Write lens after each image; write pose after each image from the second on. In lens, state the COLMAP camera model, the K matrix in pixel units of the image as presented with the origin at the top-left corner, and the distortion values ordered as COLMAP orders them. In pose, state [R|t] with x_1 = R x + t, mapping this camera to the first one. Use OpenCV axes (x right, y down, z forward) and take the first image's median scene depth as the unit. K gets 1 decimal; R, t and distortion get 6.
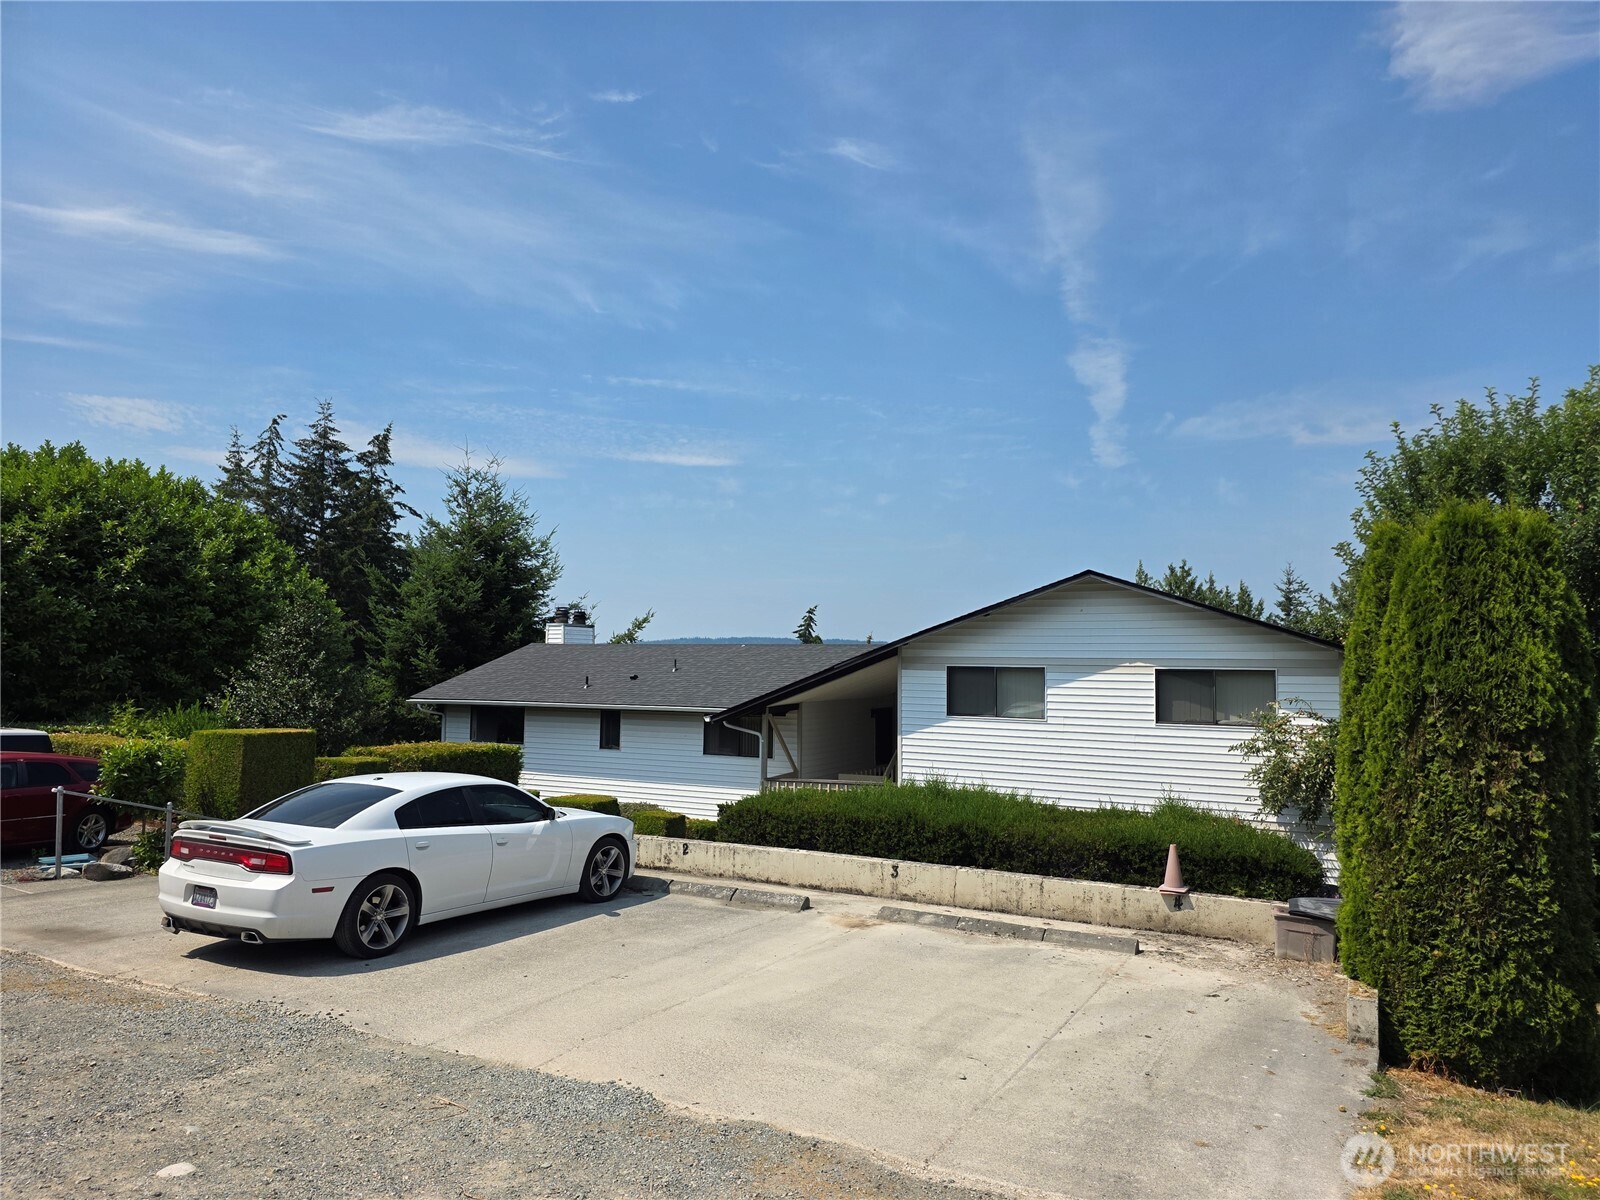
lens RADIAL K [[1090.7, 0, 795.9], [0, 1090.7, 603.3], [0, 0, 1]] dist [0.091107, -0.002304]
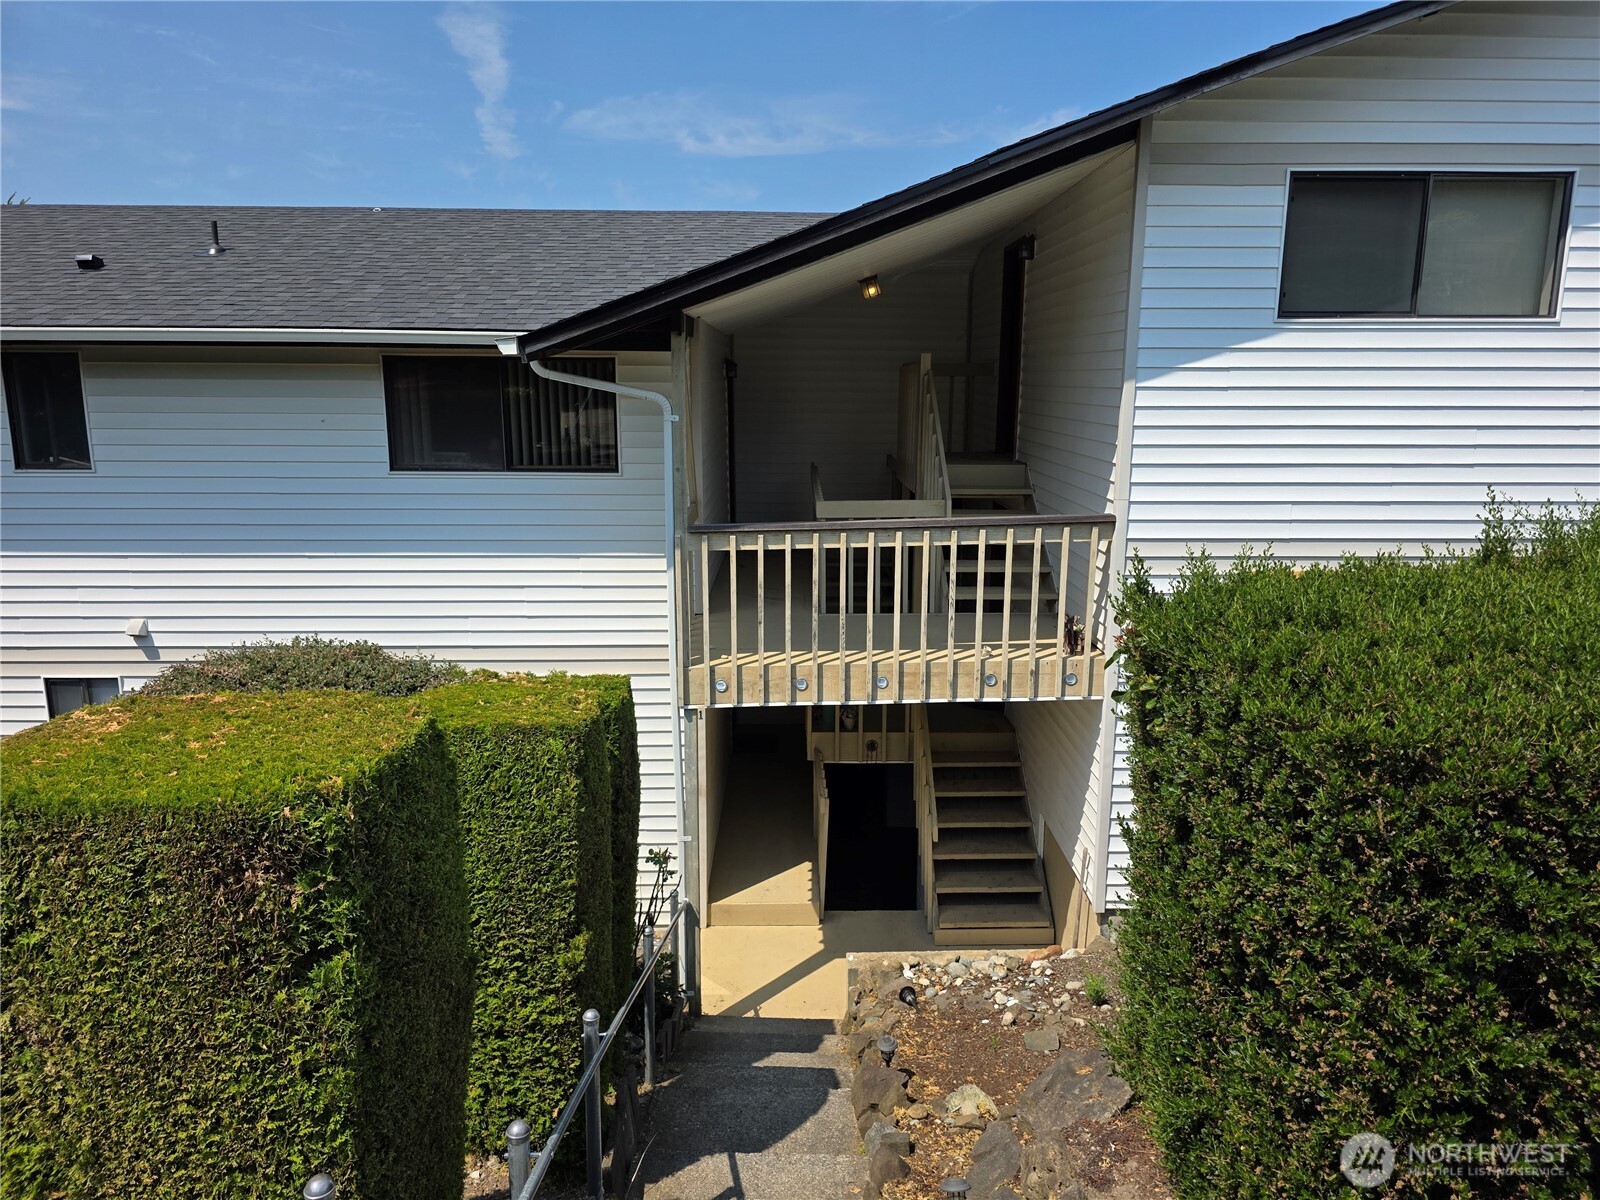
lens RADIAL K [[1085.4, 0, 800.0], [0, 1085.4, 600.0], [0, 0, 1]] dist [0.042754, 0.000256]
pose [[0.861260, -0.108034, 0.496549, -0.114042], [-0.023199, 0.967762, 0.250795, 0.065147], [-0.507635, -0.227519, 0.830988, 0.470998]]
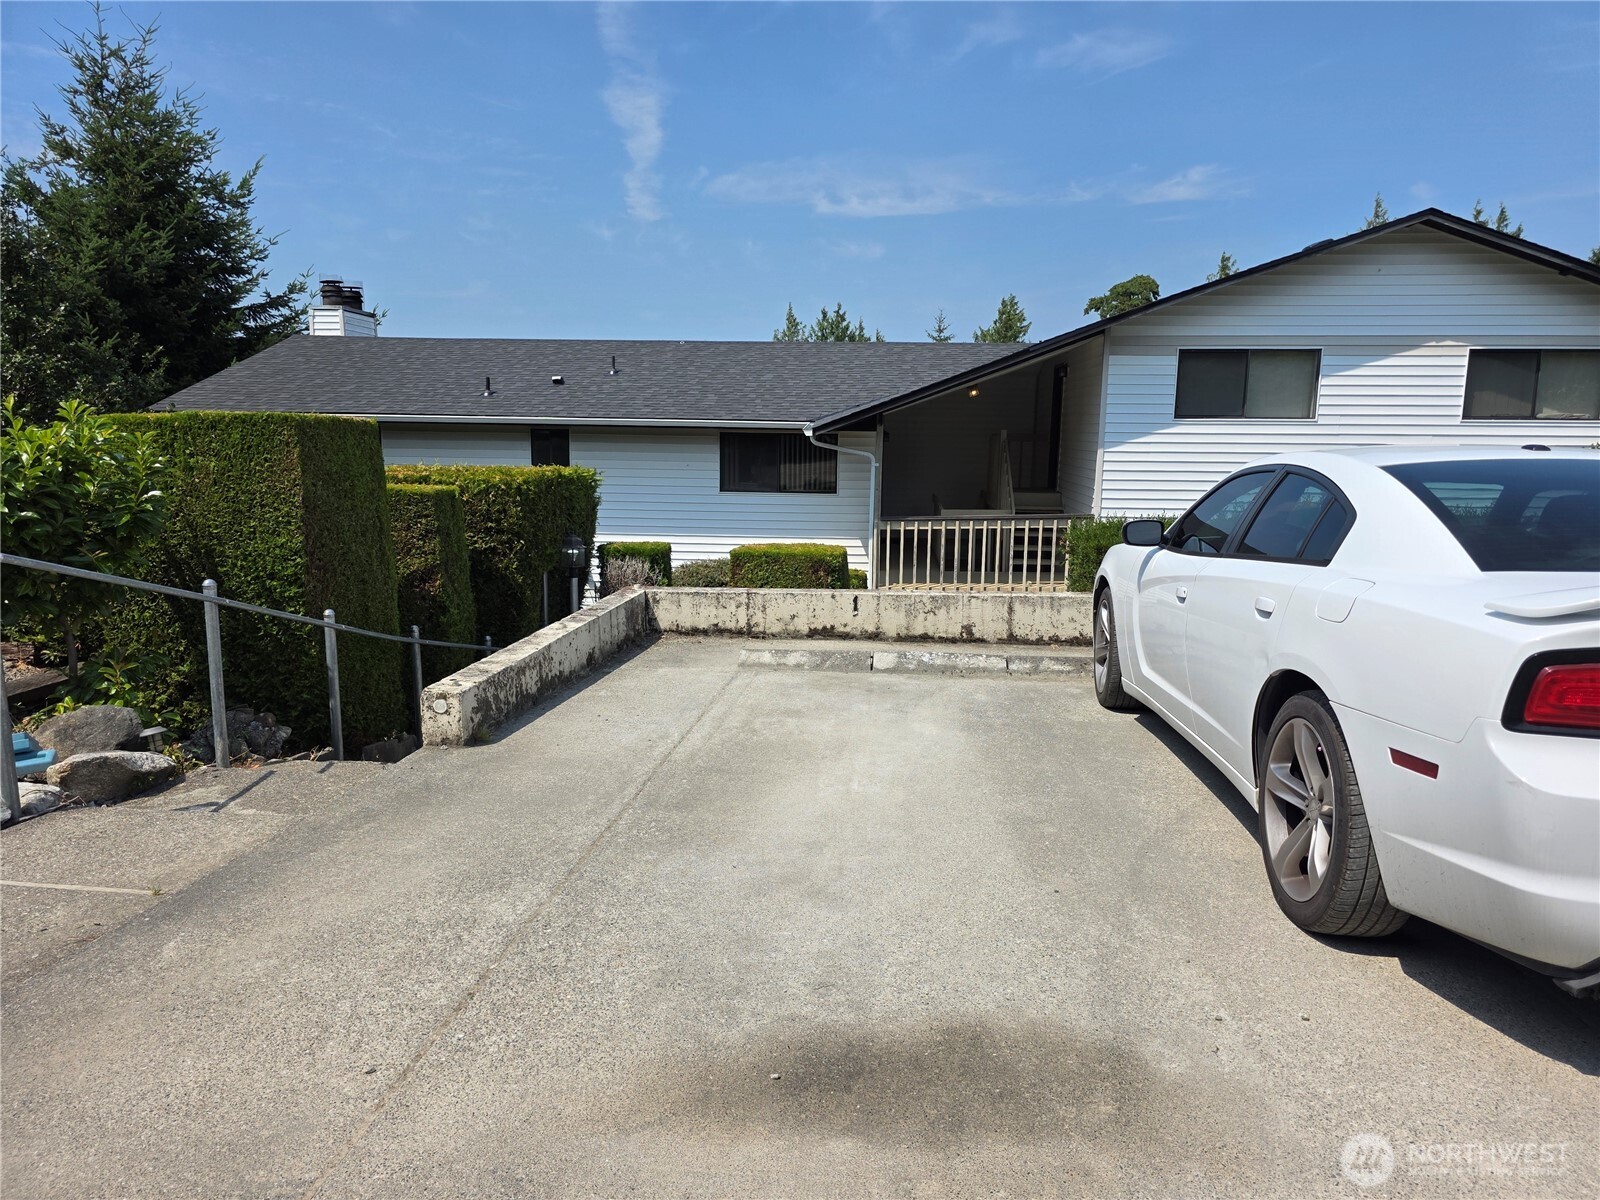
lens RADIAL K [[1057.9, 0, 807.3], [0, 1057.9, 605.5], [0, 0, 1]] dist [0.092089, -0.102873]
pose [[0.902143, -0.071606, 0.425453, -0.245710], [-0.024339, 0.976113, 0.215895, 0.047128], [-0.430750, -0.205123, 0.878851, 0.279645]]
